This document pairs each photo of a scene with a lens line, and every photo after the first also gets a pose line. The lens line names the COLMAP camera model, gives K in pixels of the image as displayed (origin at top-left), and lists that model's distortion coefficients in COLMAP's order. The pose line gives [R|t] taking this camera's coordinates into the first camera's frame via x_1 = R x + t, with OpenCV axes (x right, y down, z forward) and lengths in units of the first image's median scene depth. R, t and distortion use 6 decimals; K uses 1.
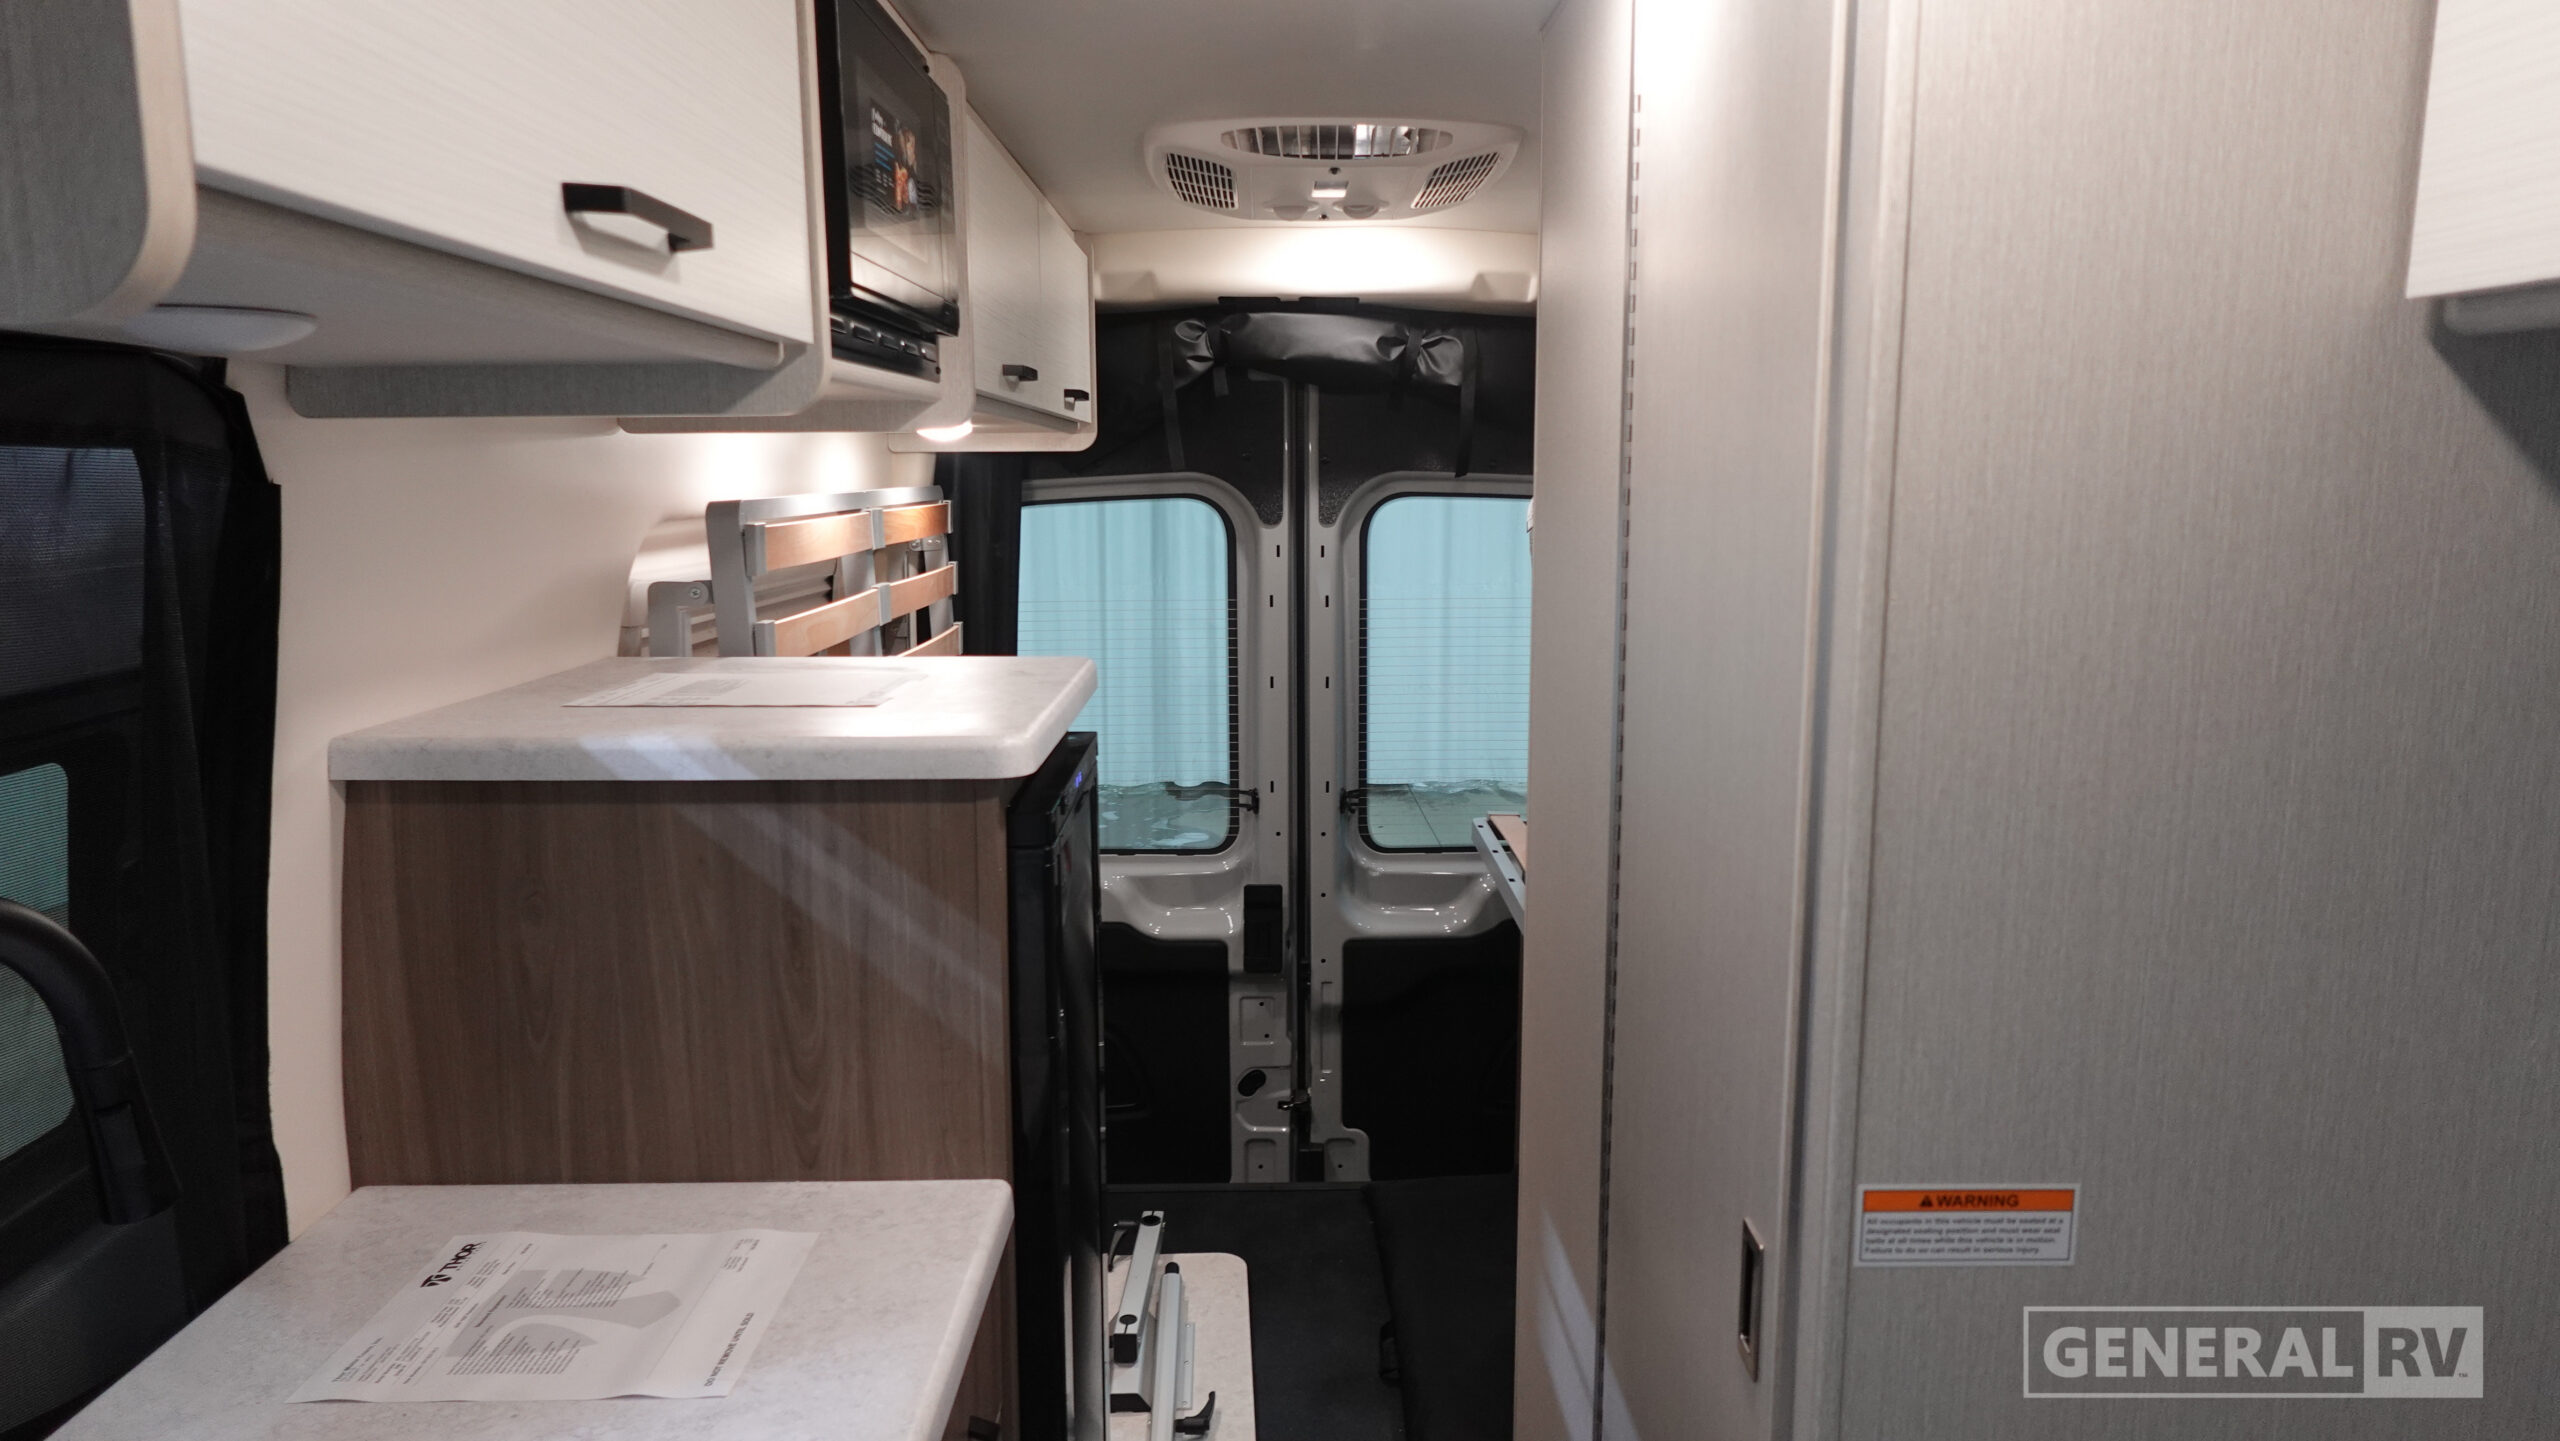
lens RADIAL K [[1576.8, 0, 1293.4], [0, 1576.8, 712.5], [0, 0, 1]] dist [-0.000792, 0.007701]
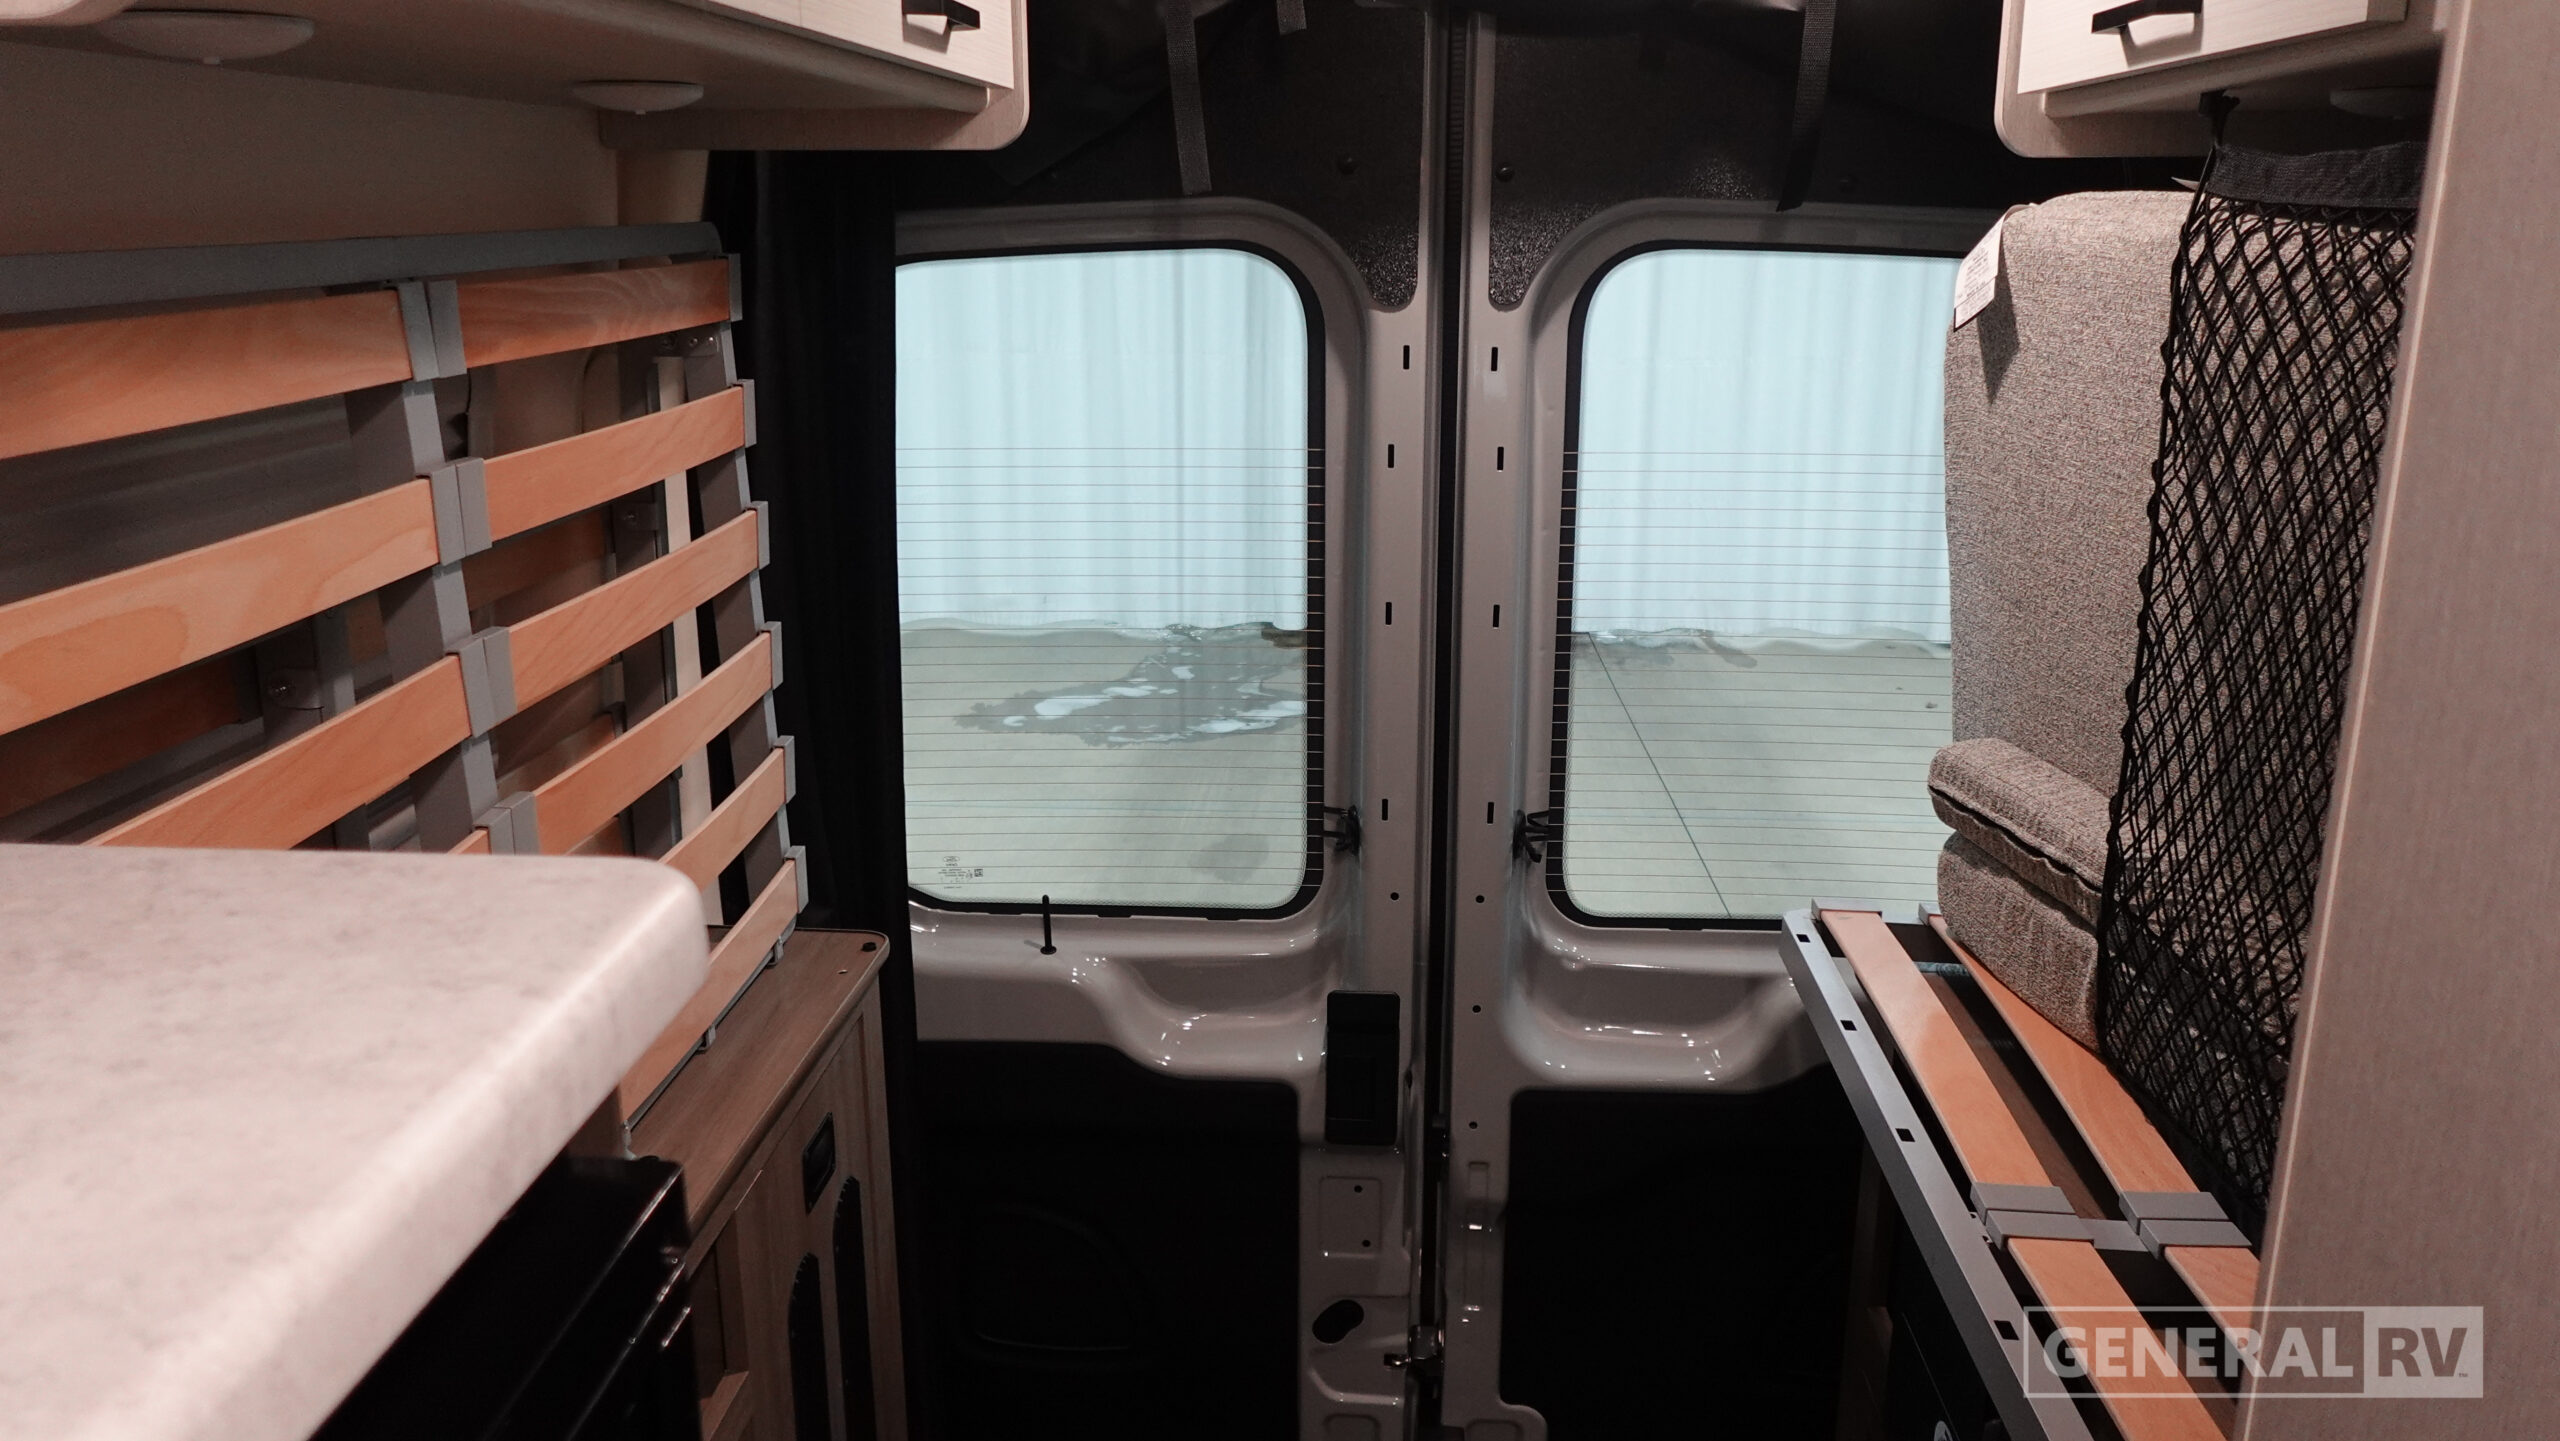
lens RADIAL K [[1918.0, 0, 1300.7], [0, 1918.0, 729.6], [0, 0, 1]] dist [-0.023823, -0.000698]
pose [[0.997373, 0.024671, -0.068102, 0.002508], [-0.016429, 0.992753, 0.119042, -0.104220], [0.070545, -0.117610, 0.990551, 0.695019]]
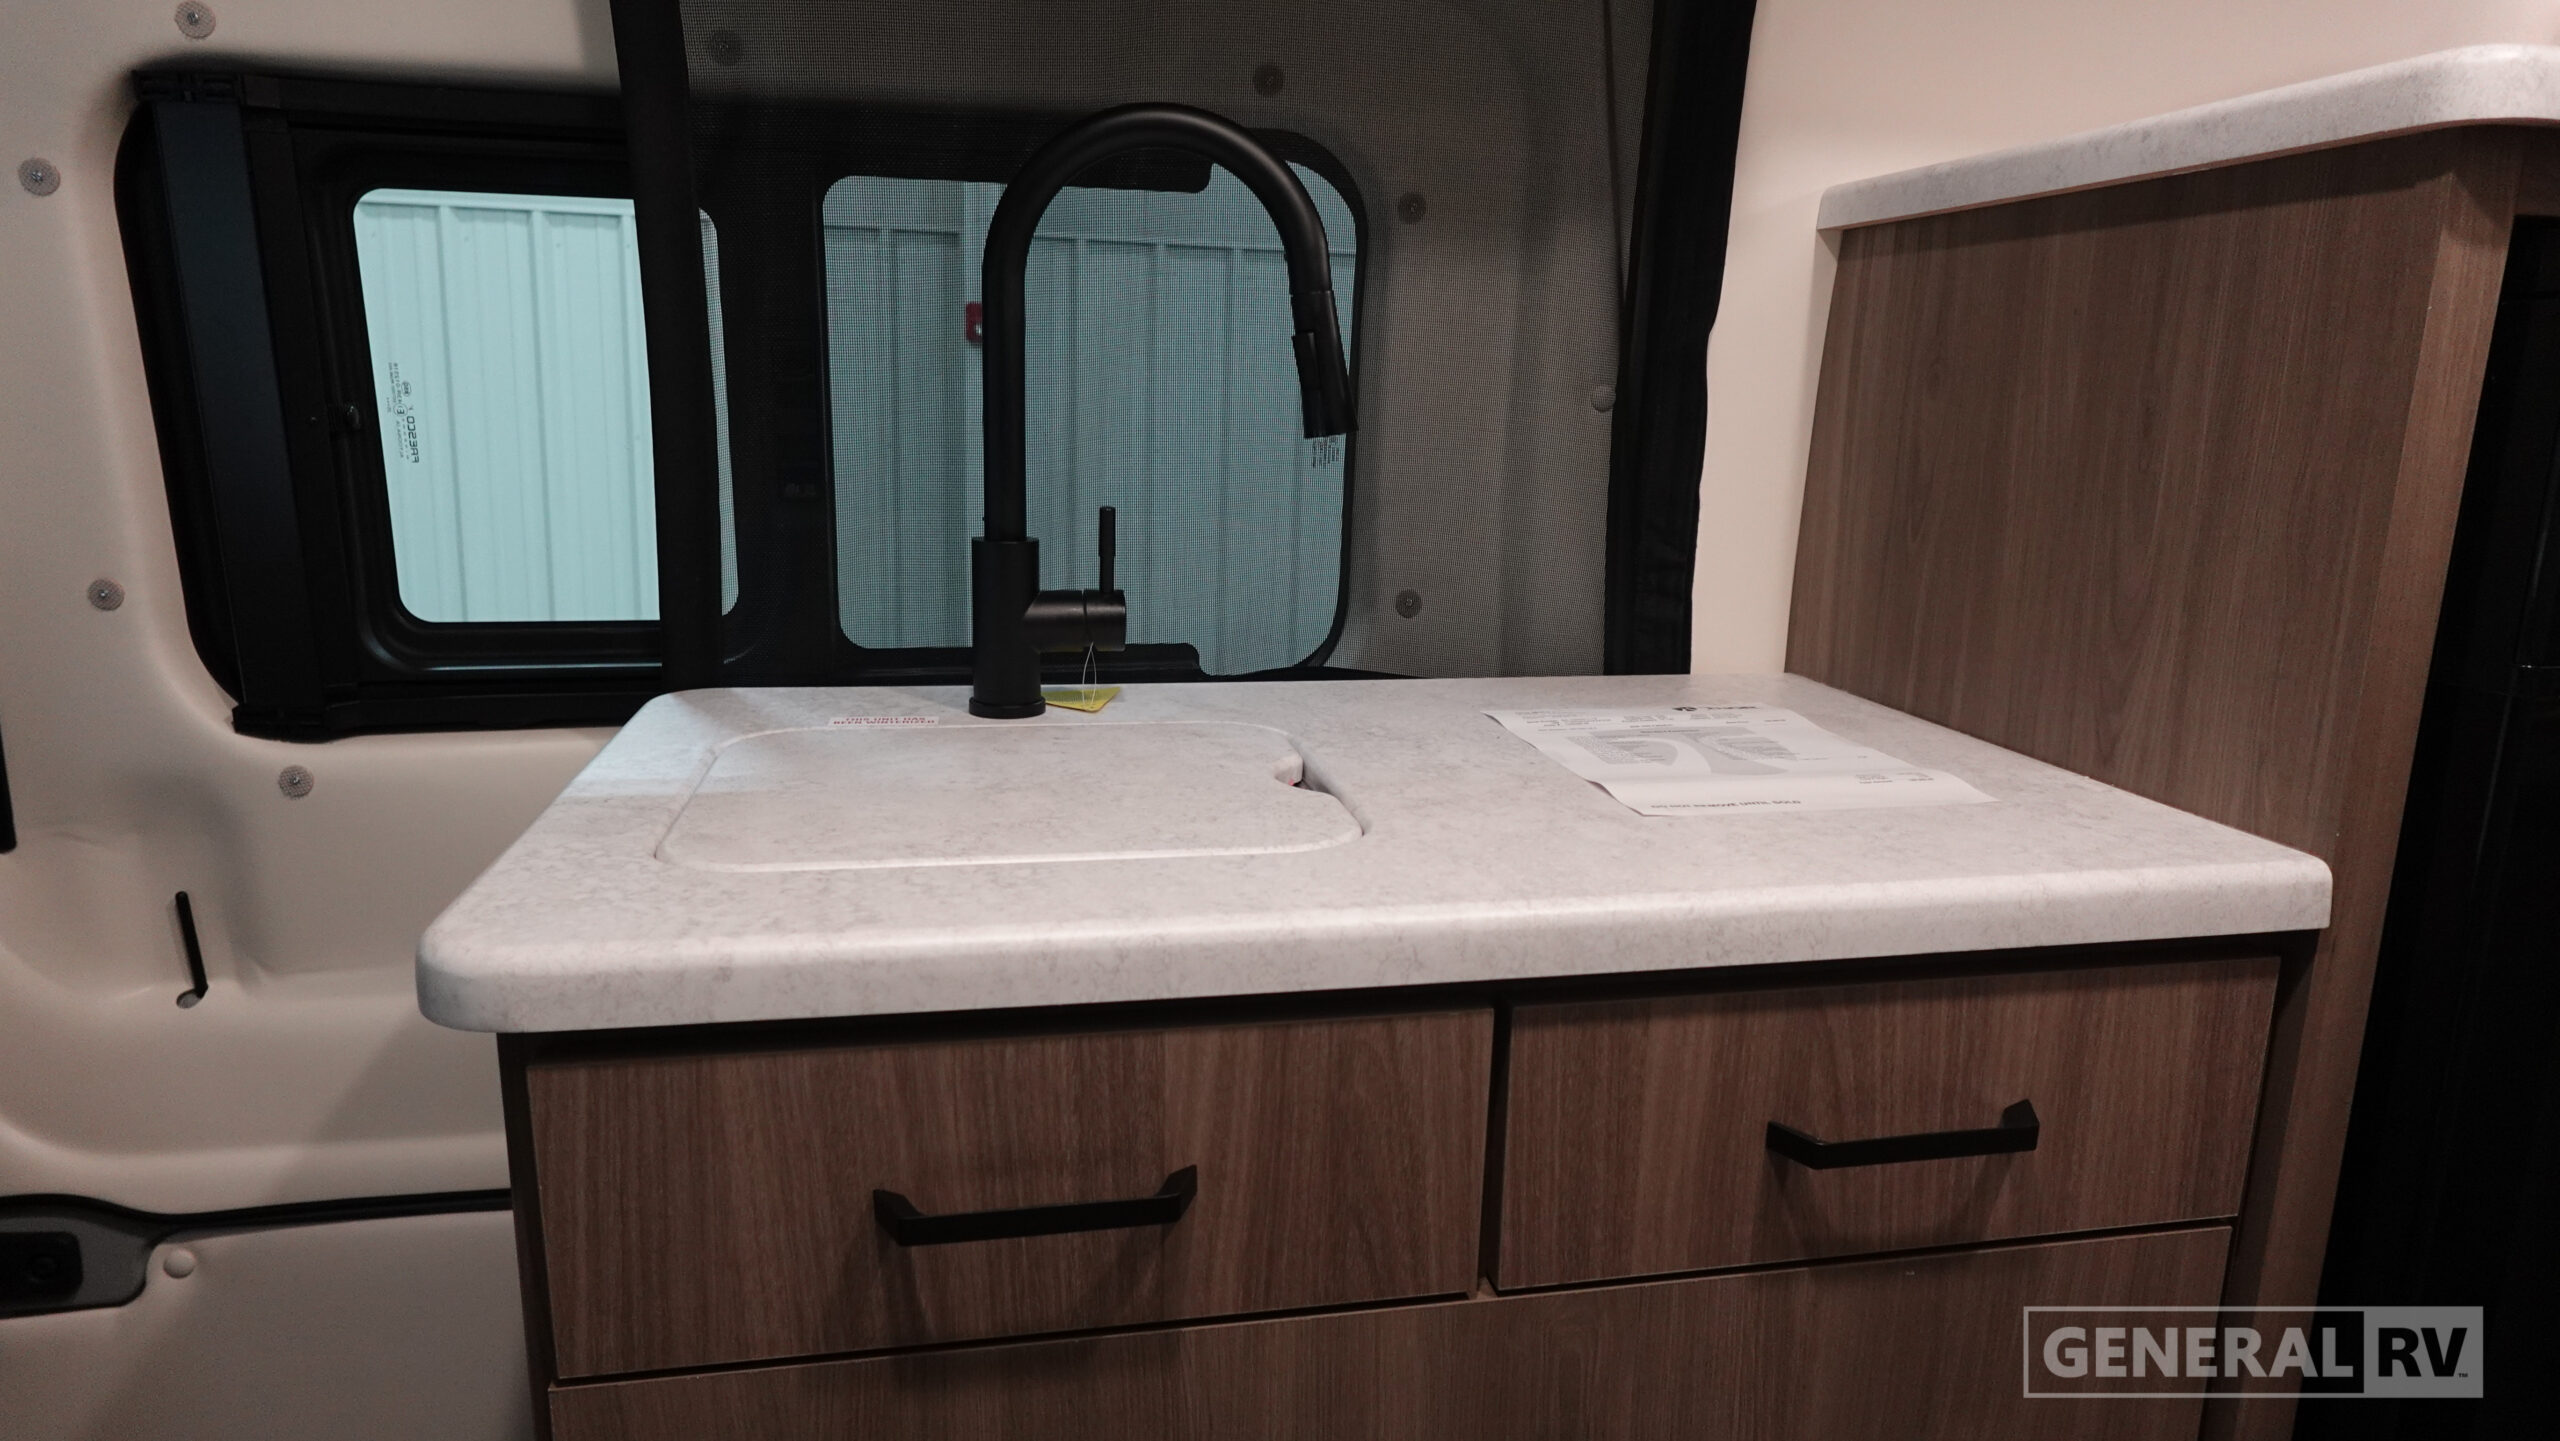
lens RADIAL K [[1576.8, 0, 1273.1], [0, 1576.8, 716.9], [0, 0, 1]] dist [-0.000792, 0.007701]
pose [[0.171669, 0.208555, -0.962826, 0.235475], [-0.170746, 0.968843, 0.179414, 0.154906], [0.970245, 0.133599, 0.201931, 0.369655]]
